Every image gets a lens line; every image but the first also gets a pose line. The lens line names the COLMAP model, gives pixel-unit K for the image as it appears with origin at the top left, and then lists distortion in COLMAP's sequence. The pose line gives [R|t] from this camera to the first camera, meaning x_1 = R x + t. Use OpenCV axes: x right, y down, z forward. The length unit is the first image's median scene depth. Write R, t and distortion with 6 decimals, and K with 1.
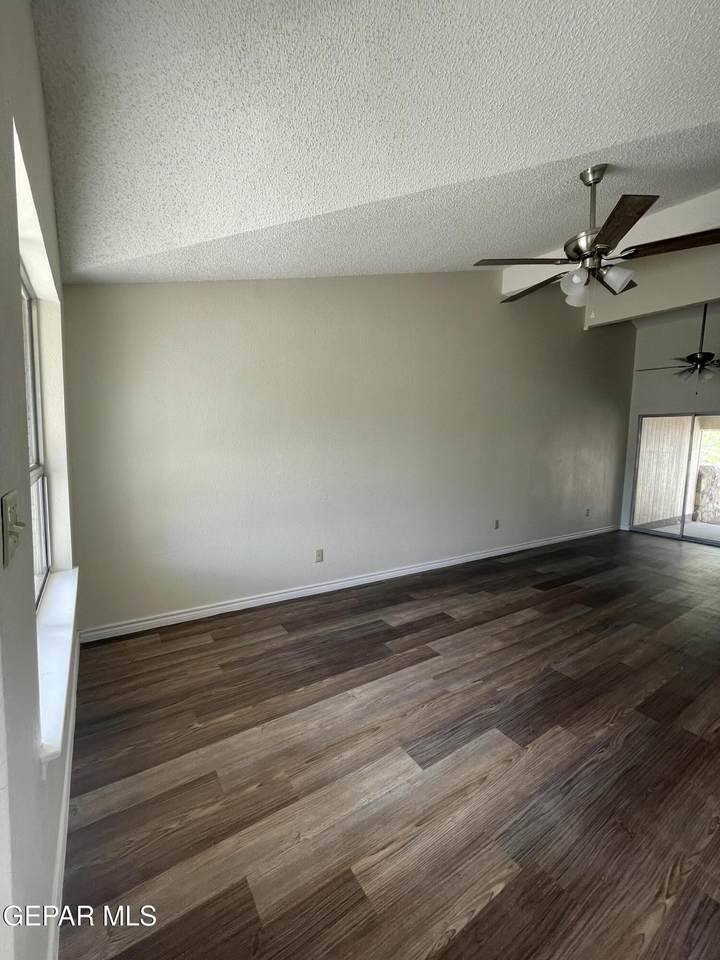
lens RADIAL K [[387.9, 0, 357.1], [0, 387.9, 480.8], [0, 0, 1]] dist [-0.003335, 0.000963]
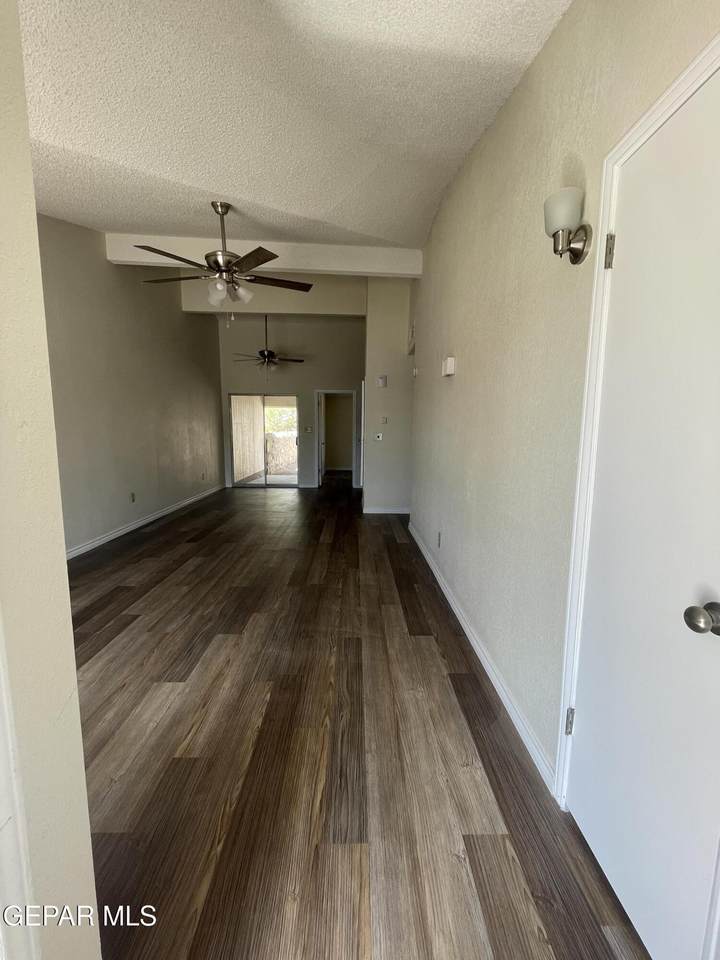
lens RADIAL K [[387.9, 0, 356.8], [0, 387.9, 480.4], [0, 0, 1]] dist [-0.003335, 0.000963]
pose [[0.553803, -0.137251, 0.821258, -0.299262], [0.085093, 0.990486, 0.108152, 0.020521], [-0.828288, 0.009989, 0.560213, -0.094761]]
